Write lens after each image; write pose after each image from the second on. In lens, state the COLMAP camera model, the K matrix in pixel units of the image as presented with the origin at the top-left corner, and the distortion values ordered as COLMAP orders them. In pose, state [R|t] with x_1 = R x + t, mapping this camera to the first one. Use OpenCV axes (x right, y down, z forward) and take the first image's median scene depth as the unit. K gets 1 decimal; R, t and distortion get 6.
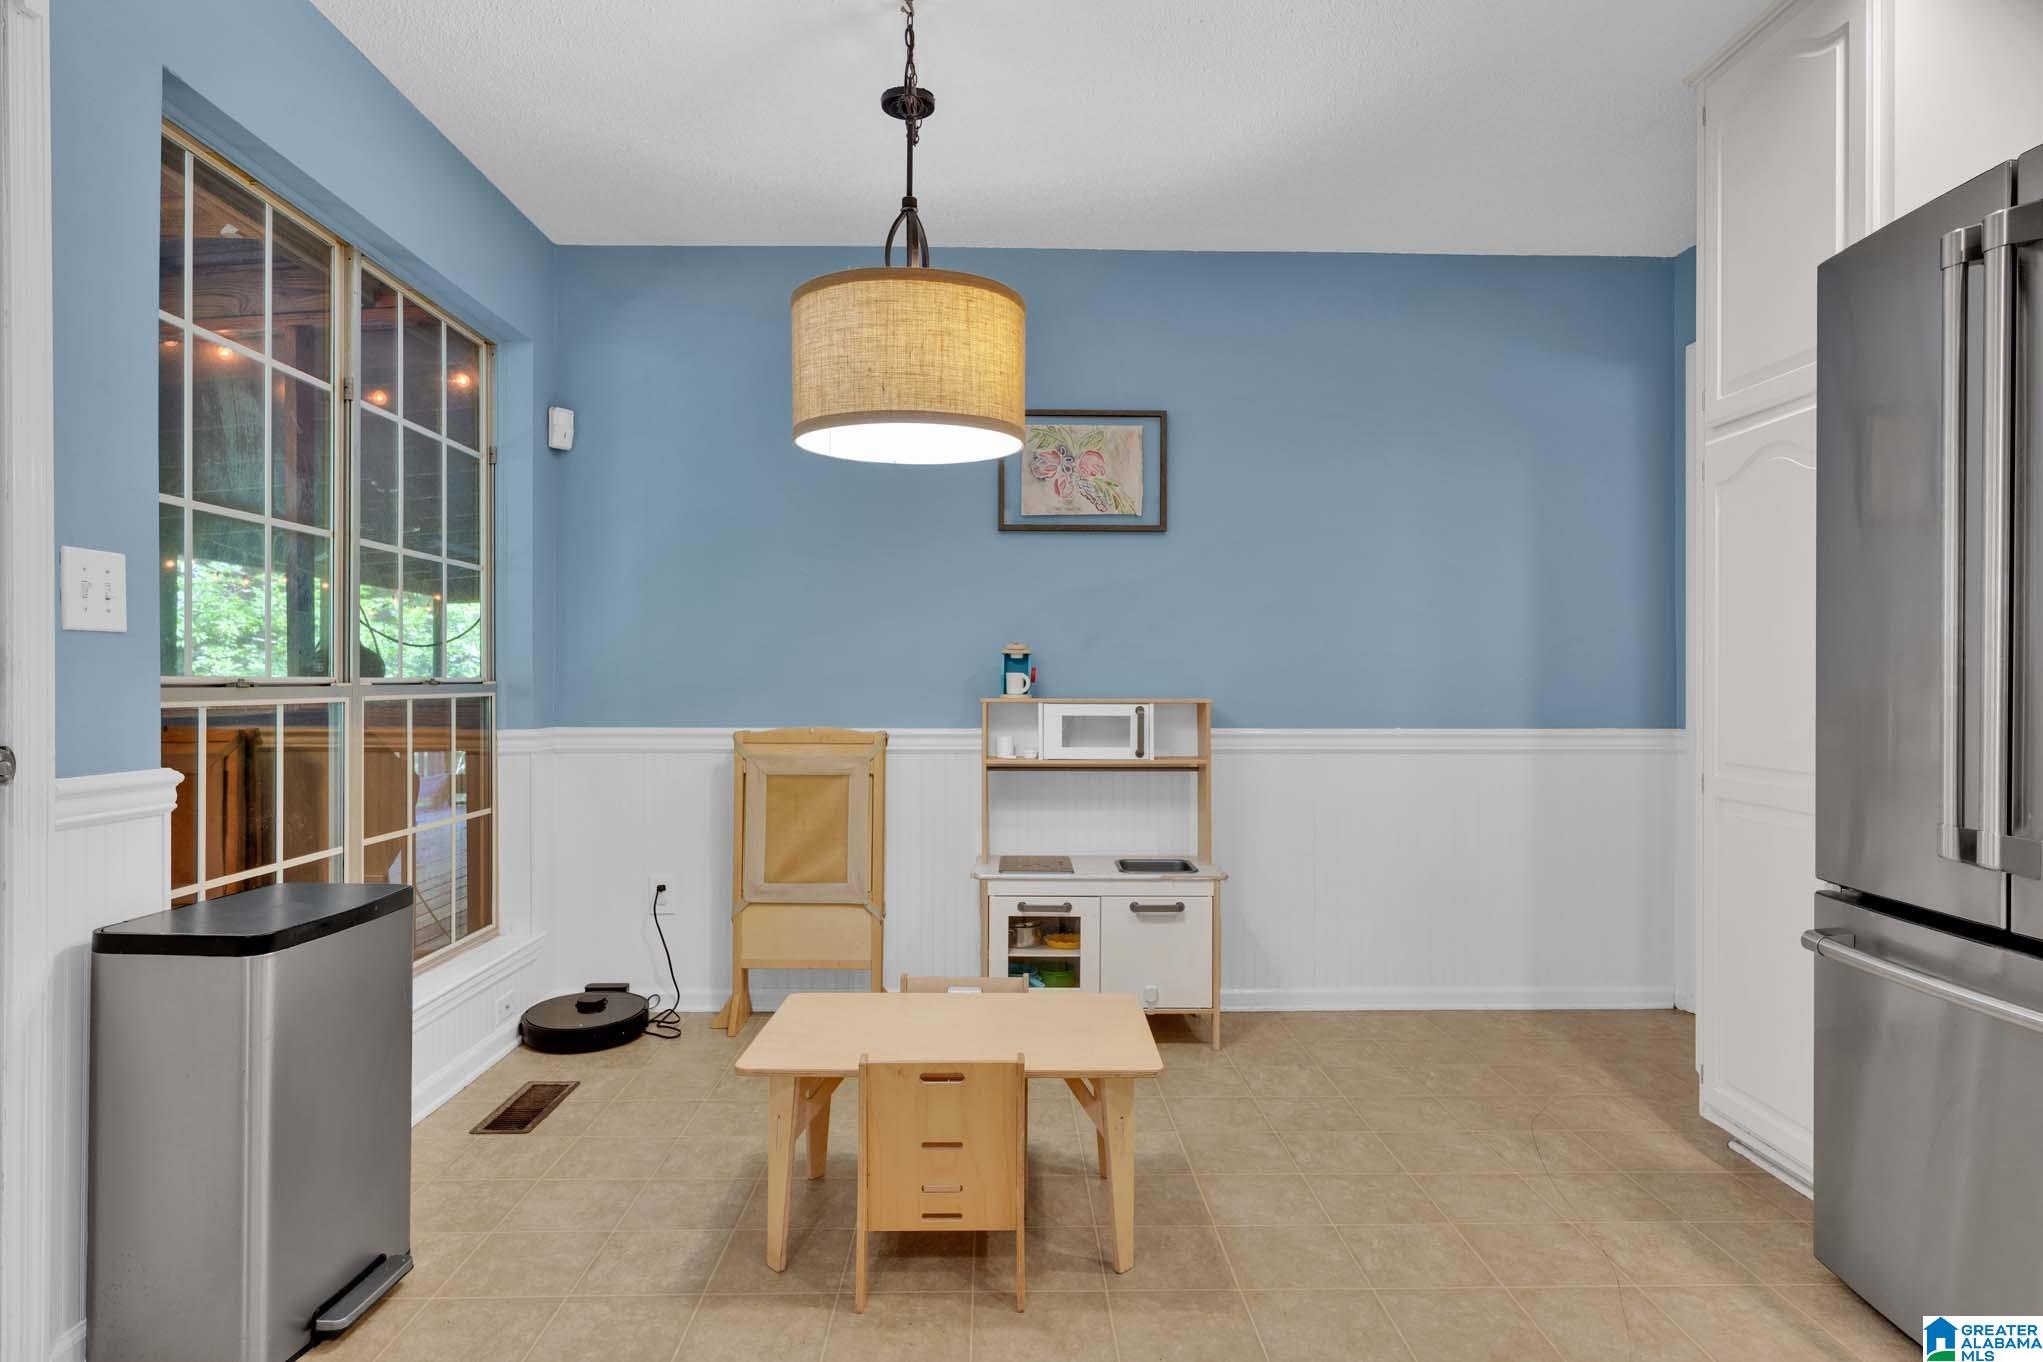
lens RADIAL K [[1187.7, 0, 1018.9], [0, 1187.7, 687.2], [0, 0, 1]] dist [0.007307, -0.000204]
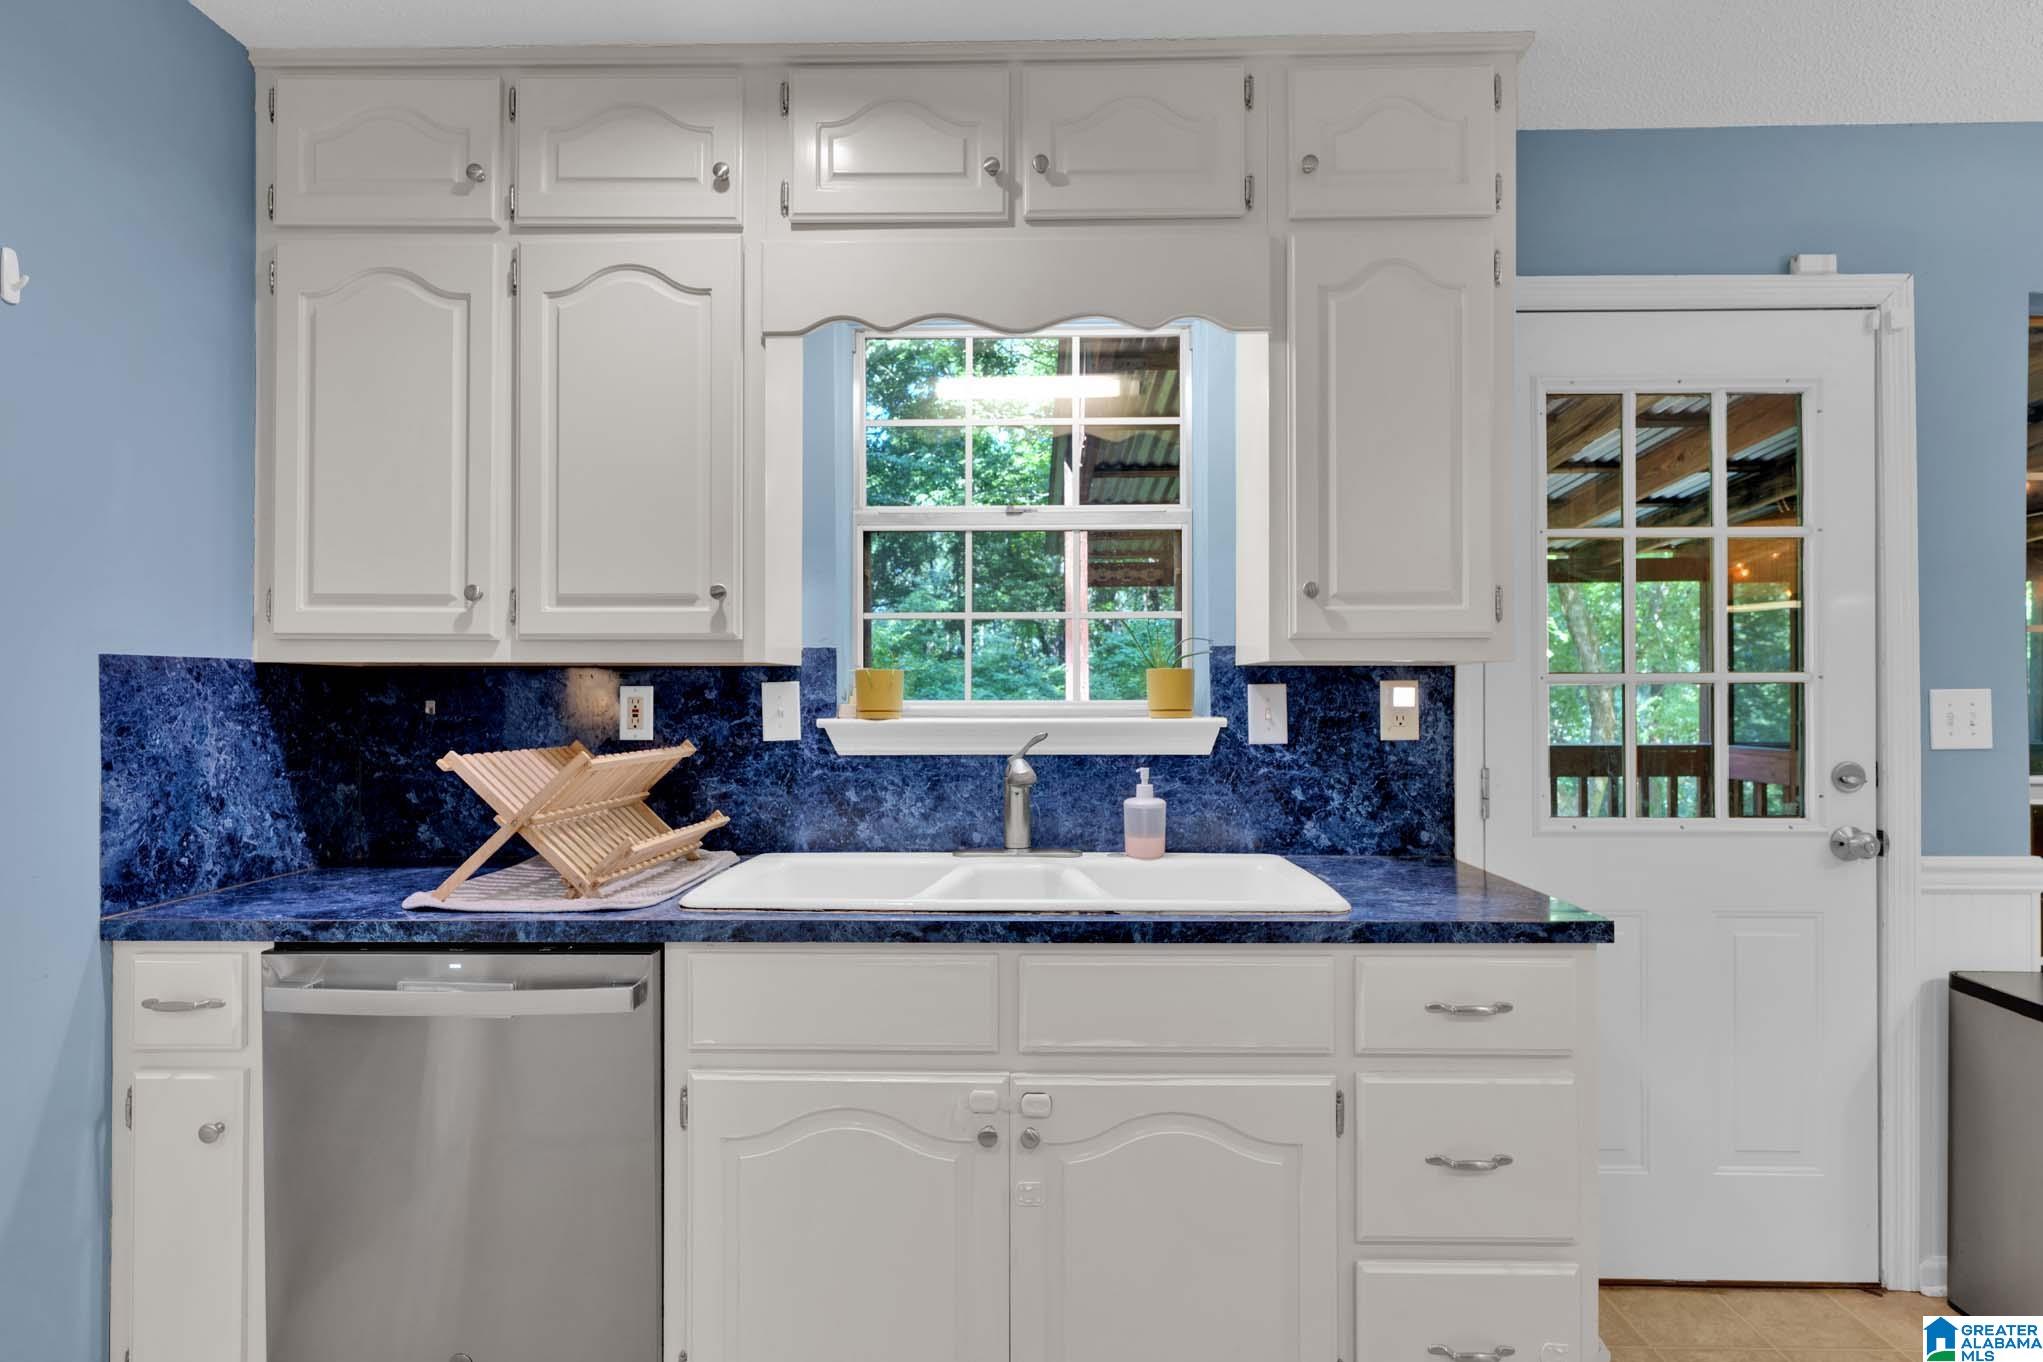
lens RADIAL K [[1074.9, 0, 1026.1], [0, 1074.9, 686.9], [0, 0, 1]] dist [0.001418, 0.000555]
pose [[-0.036325, -0.006667, -0.999318, 0.302538], [-0.005337, 0.999965, -0.006478, -0.065753], [0.999326, 0.005098, -0.036359, -0.006663]]
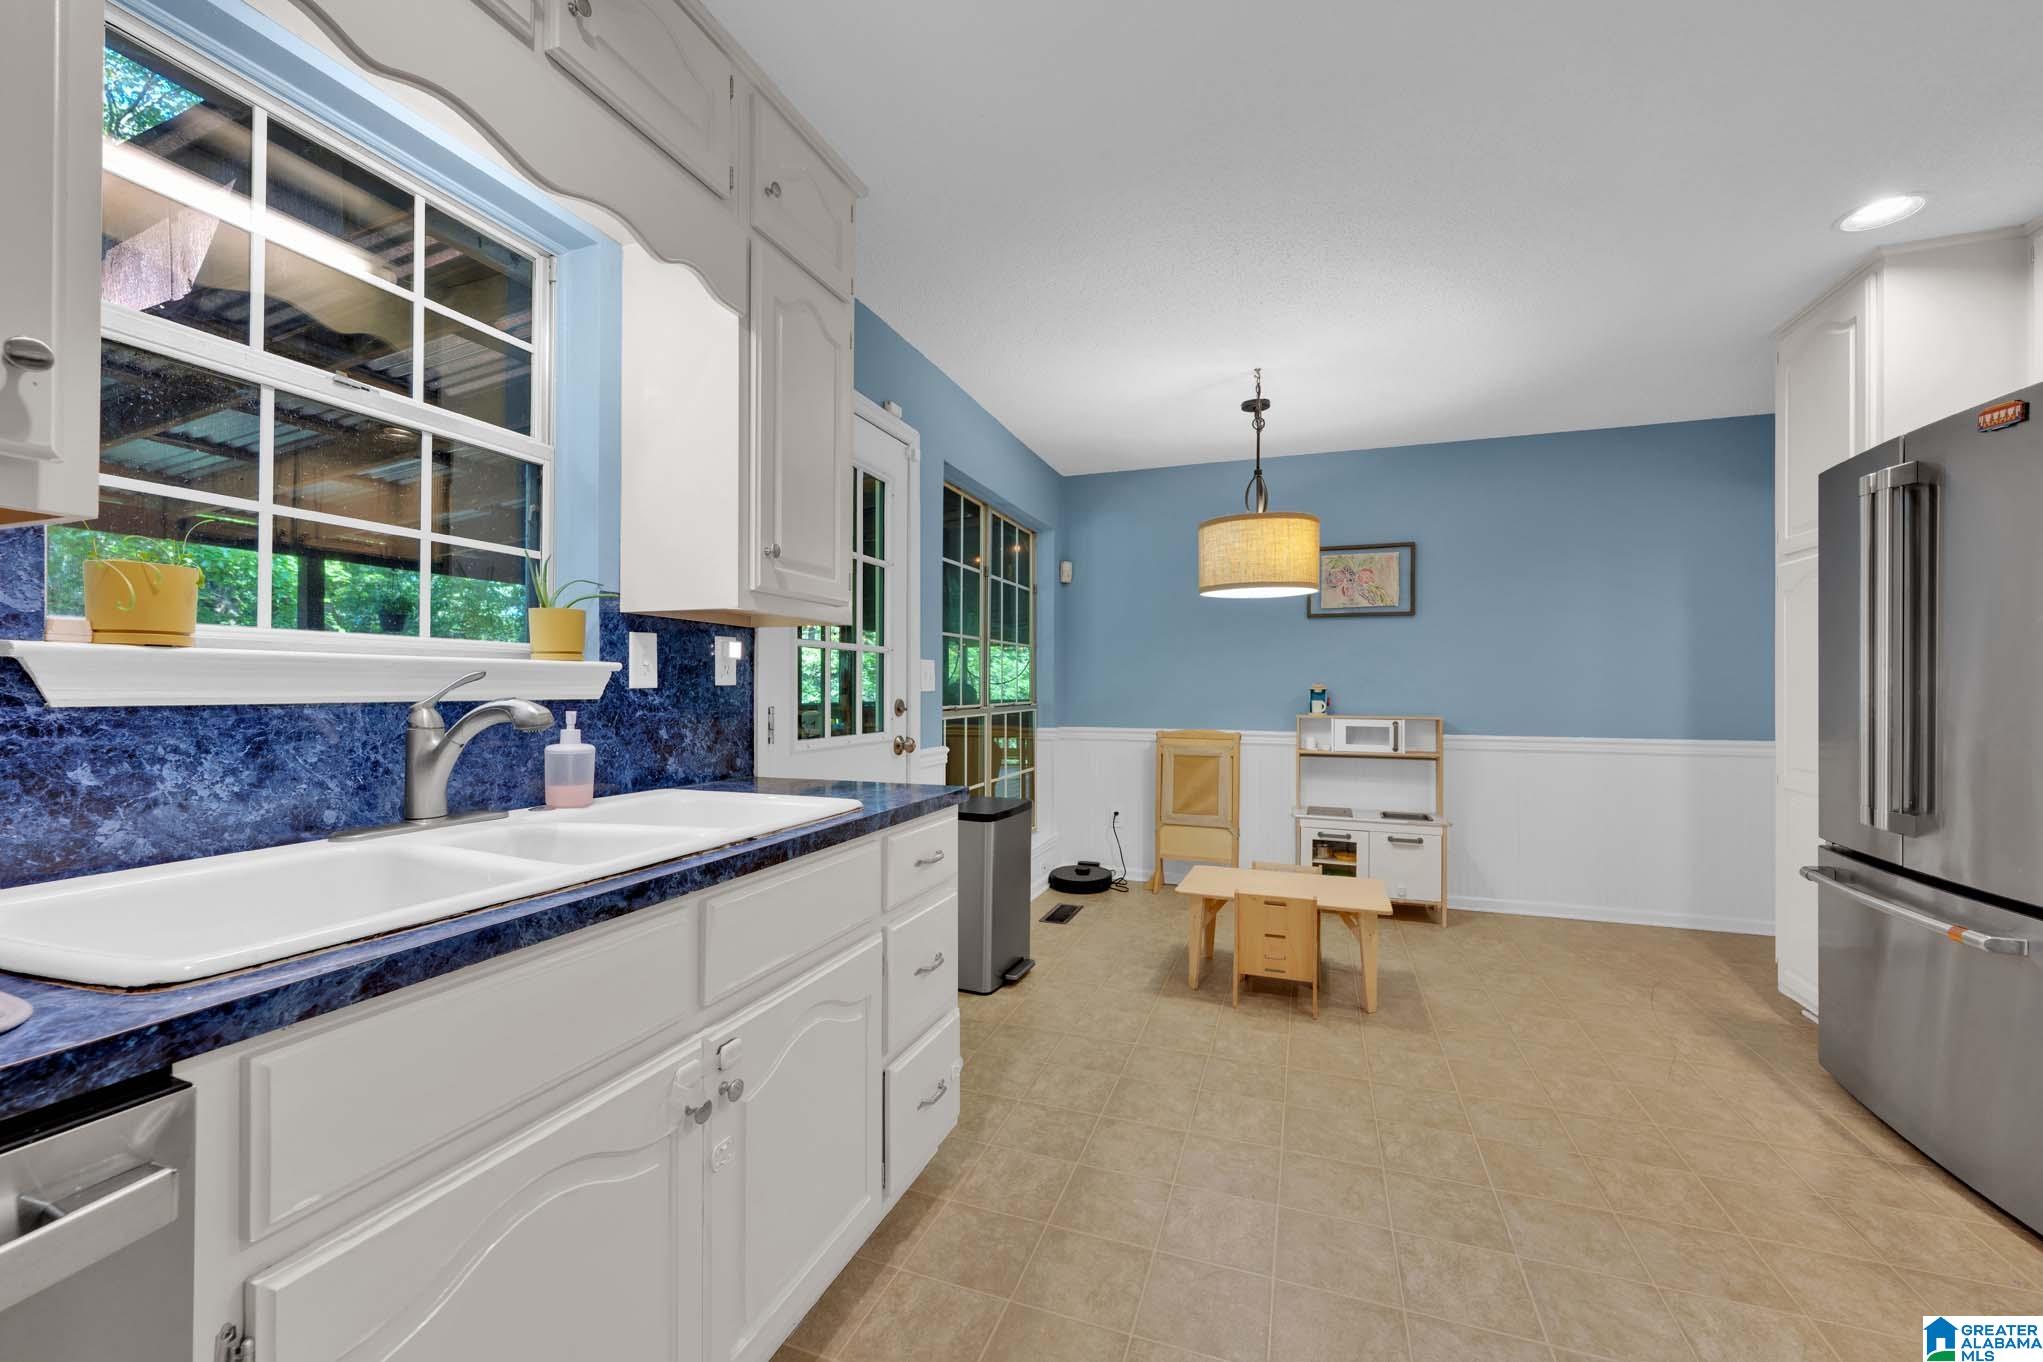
lens RADIAL K [[802.5, 0, 1019.7], [0, 802.5, 687.2], [0, 0, 1]] dist [0.001959, -0.000223]
pose [[0.933602, 0.000885, -0.358312, 0.015051], [-0.003859, 0.999964, -0.007585, -0.027967], [0.358292, 0.008464, 0.933571, -0.333929]]
